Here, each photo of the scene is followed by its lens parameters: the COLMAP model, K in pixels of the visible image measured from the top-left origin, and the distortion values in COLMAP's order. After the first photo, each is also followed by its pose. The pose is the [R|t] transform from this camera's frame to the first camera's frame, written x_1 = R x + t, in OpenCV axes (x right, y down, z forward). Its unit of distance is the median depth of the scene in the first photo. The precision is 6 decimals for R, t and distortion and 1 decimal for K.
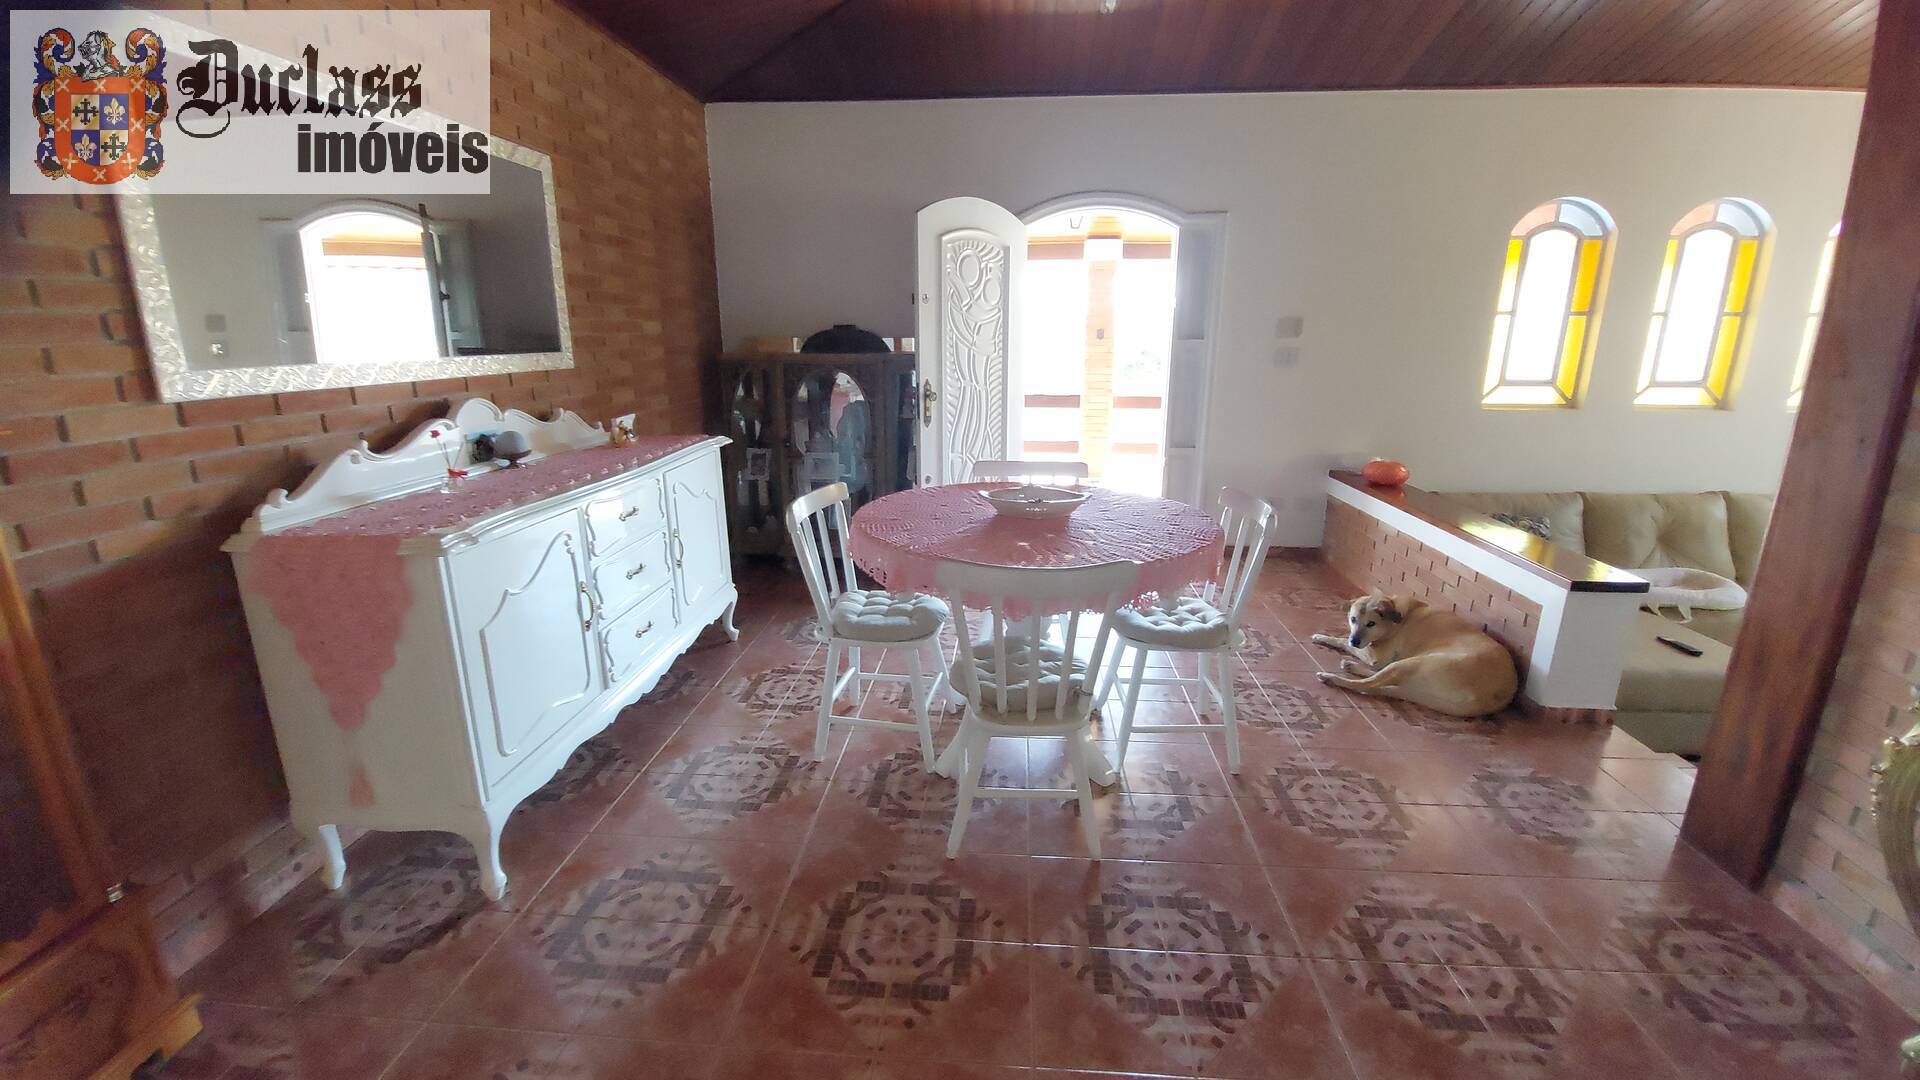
lens RADIAL K [[768.9, 0, 961.4], [0, 768.9, 538.2], [0, 0, 1]] dist [-0.006046, -0.006767]
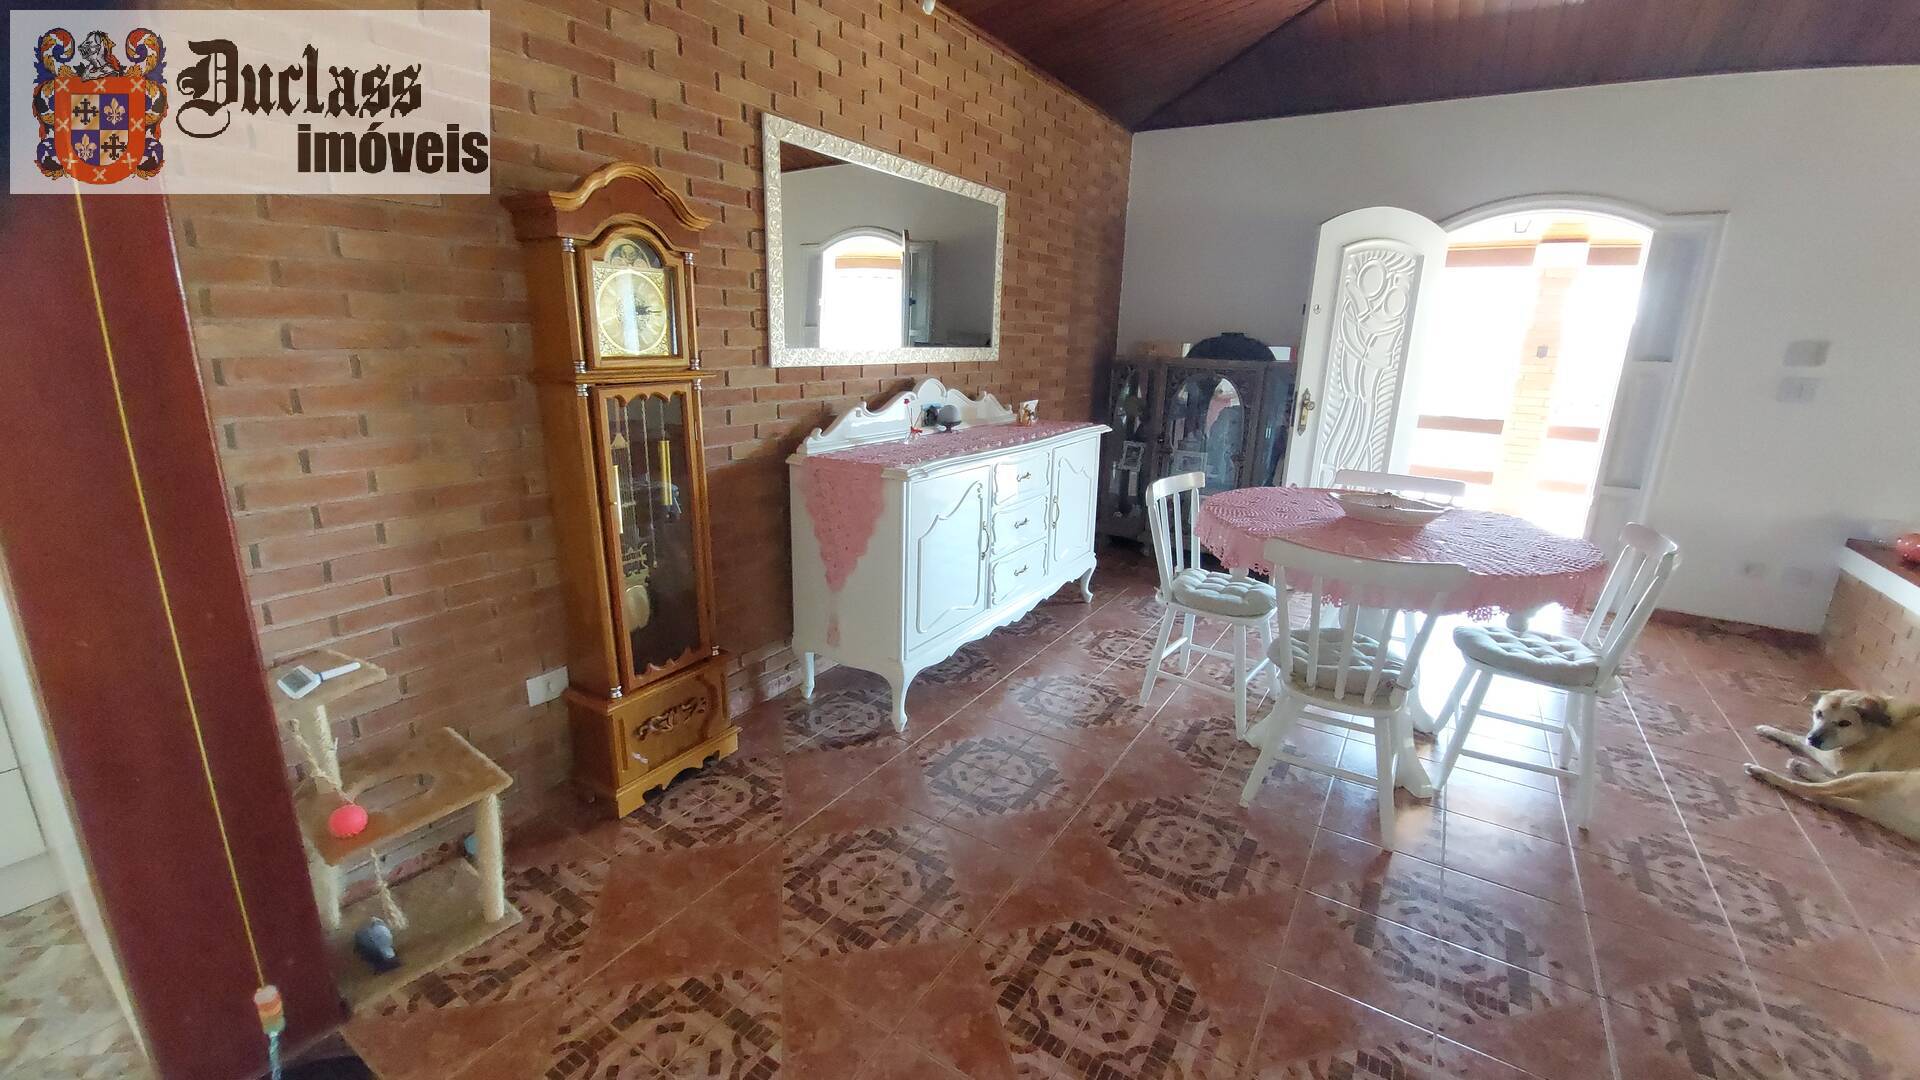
lens RADIAL K [[768.9, 0, 970.9], [0, 768.9, 538.8], [0, 0, 1]] dist [-0.006046, -0.006767]
pose [[0.887685, 0.142975, -0.437692, 0.055762], [-0.145859, 0.988931, 0.027226, 0.046096], [0.436740, 0.039673, 0.898713, -0.163649]]
